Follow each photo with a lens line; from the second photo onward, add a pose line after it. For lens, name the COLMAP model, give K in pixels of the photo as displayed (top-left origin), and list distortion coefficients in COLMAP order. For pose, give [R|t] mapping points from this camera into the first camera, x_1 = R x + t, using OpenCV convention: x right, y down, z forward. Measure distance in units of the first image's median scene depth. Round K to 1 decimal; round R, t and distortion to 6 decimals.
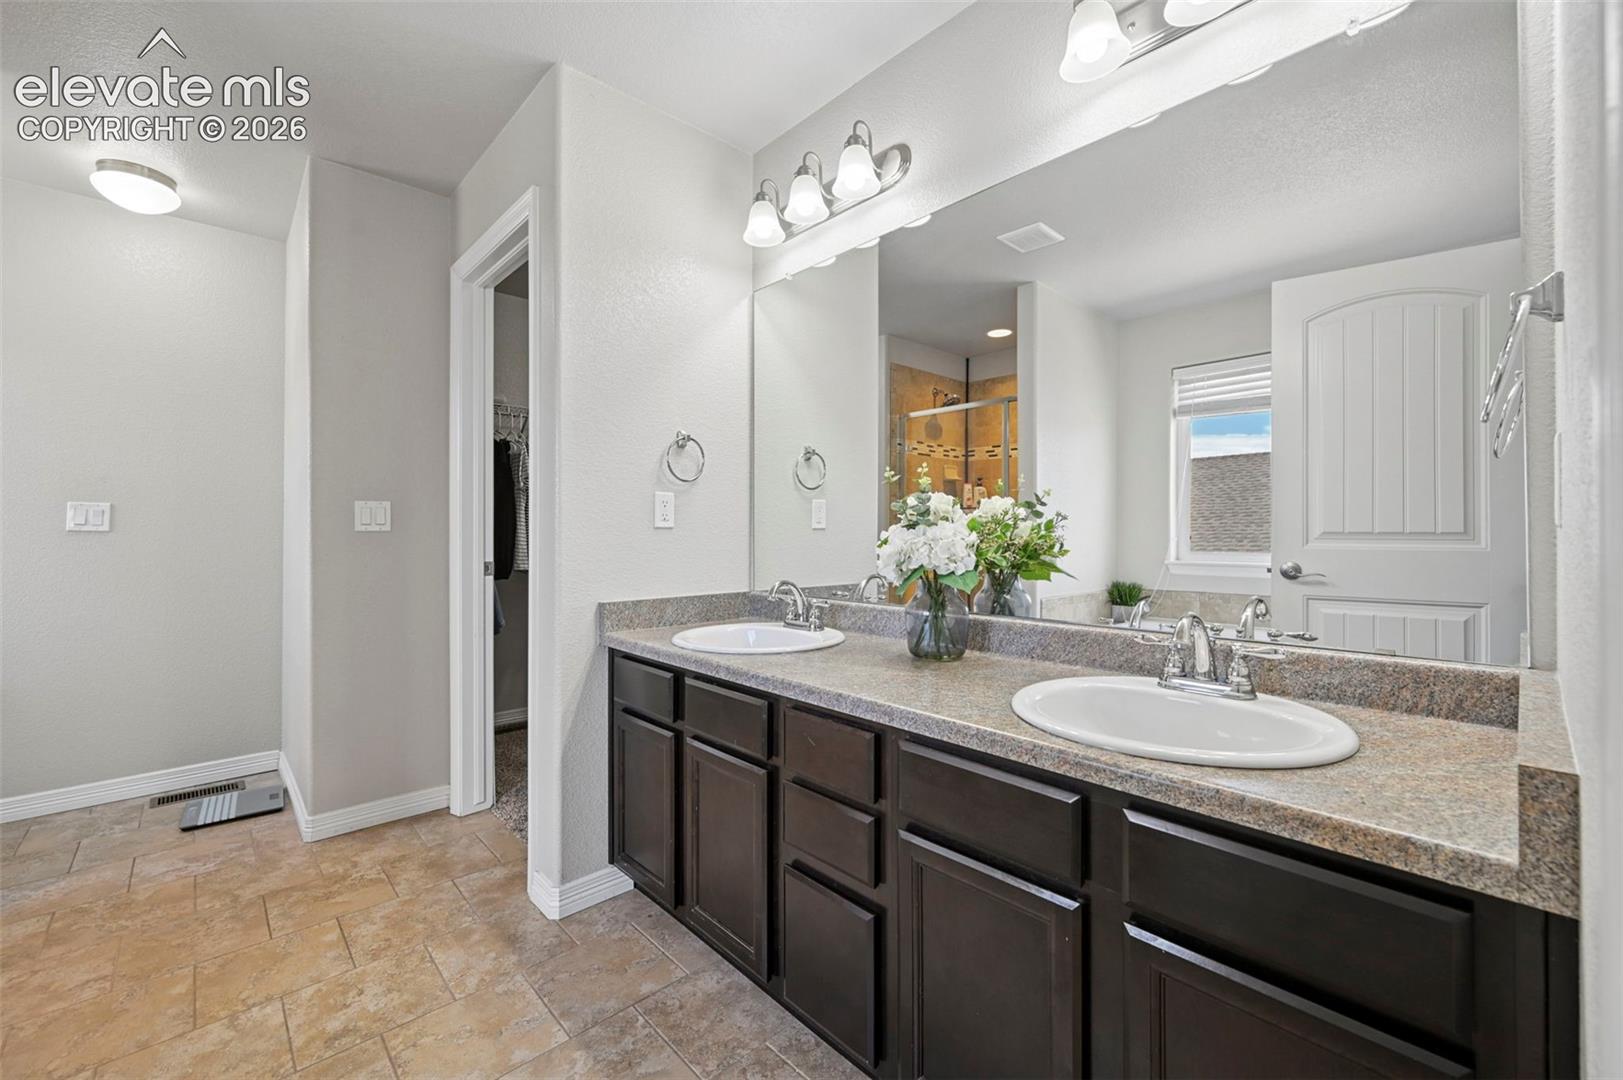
lens RADIAL K [[649.7, 0, 812.2], [0, 649.7, 532.0], [0, 0, 1]] dist [-0.000778, -0.000073]
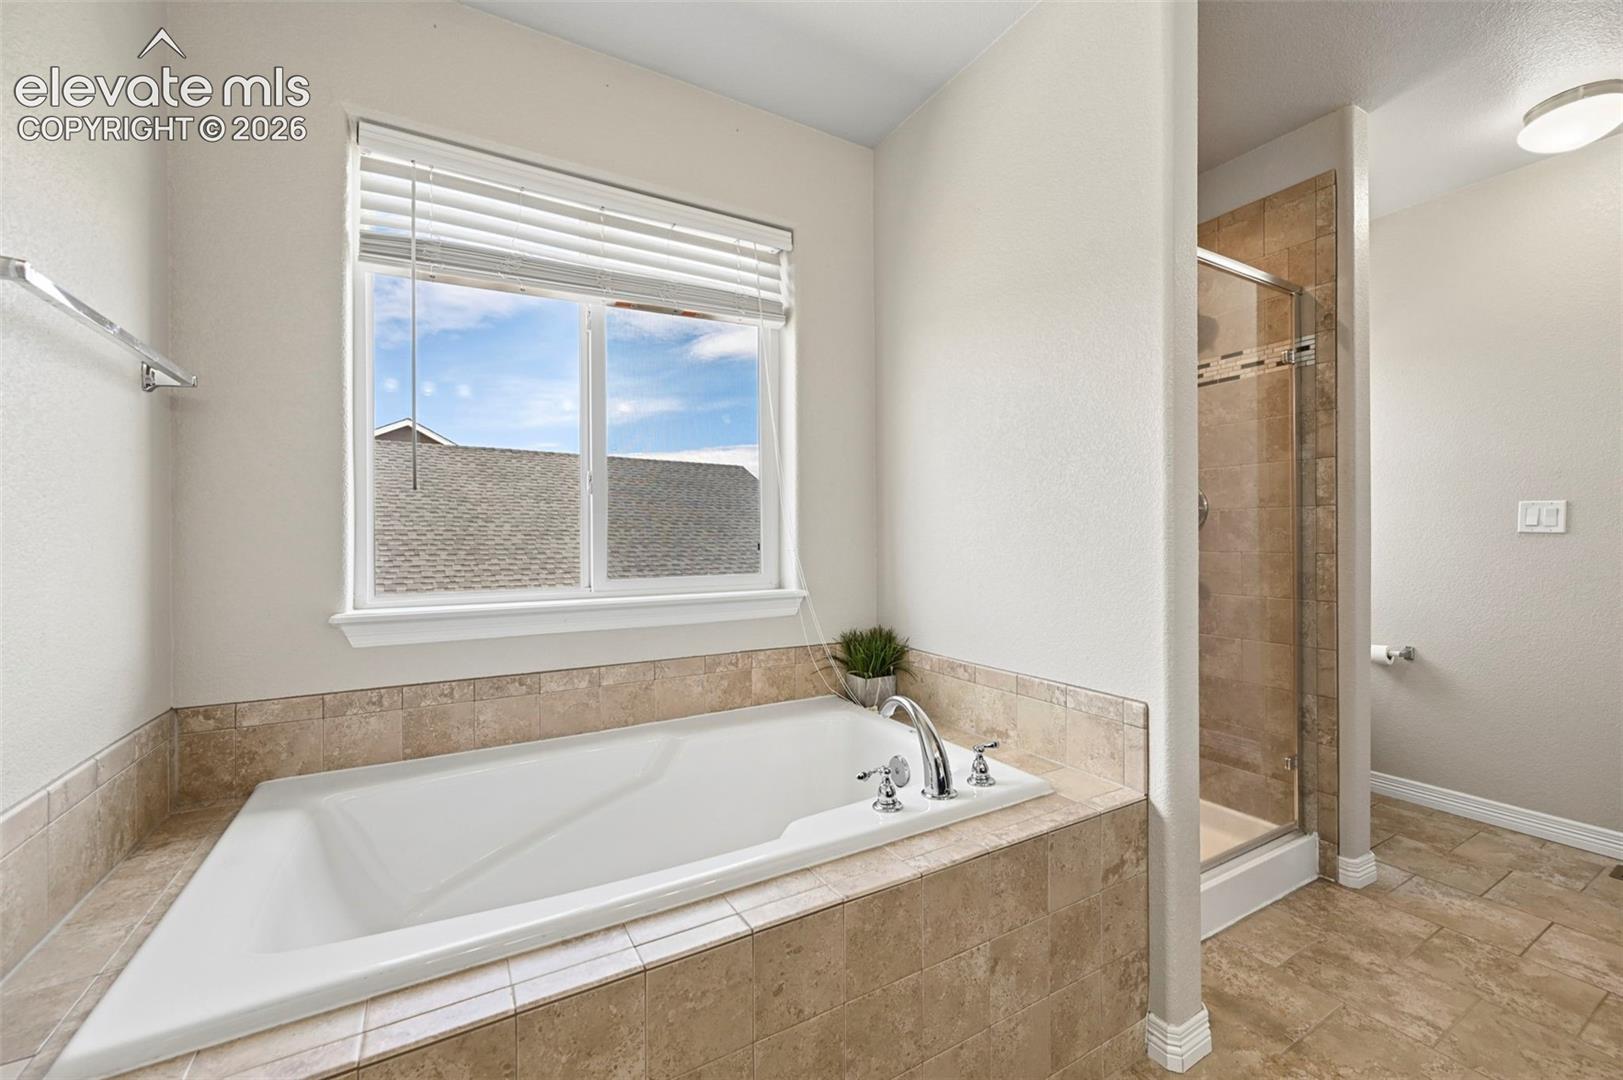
lens RADIAL K [[649.7, 0, 814.4], [0, 649.7, 536.0], [0, 0, 1]] dist [-0.000778, -0.000073]
pose [[-0.227578, 0.004978, -0.973747, -0.013762], [-0.000641, 0.999986, 0.005262, -0.001215], [0.973760, 0.001822, -0.227572, 0.269511]]
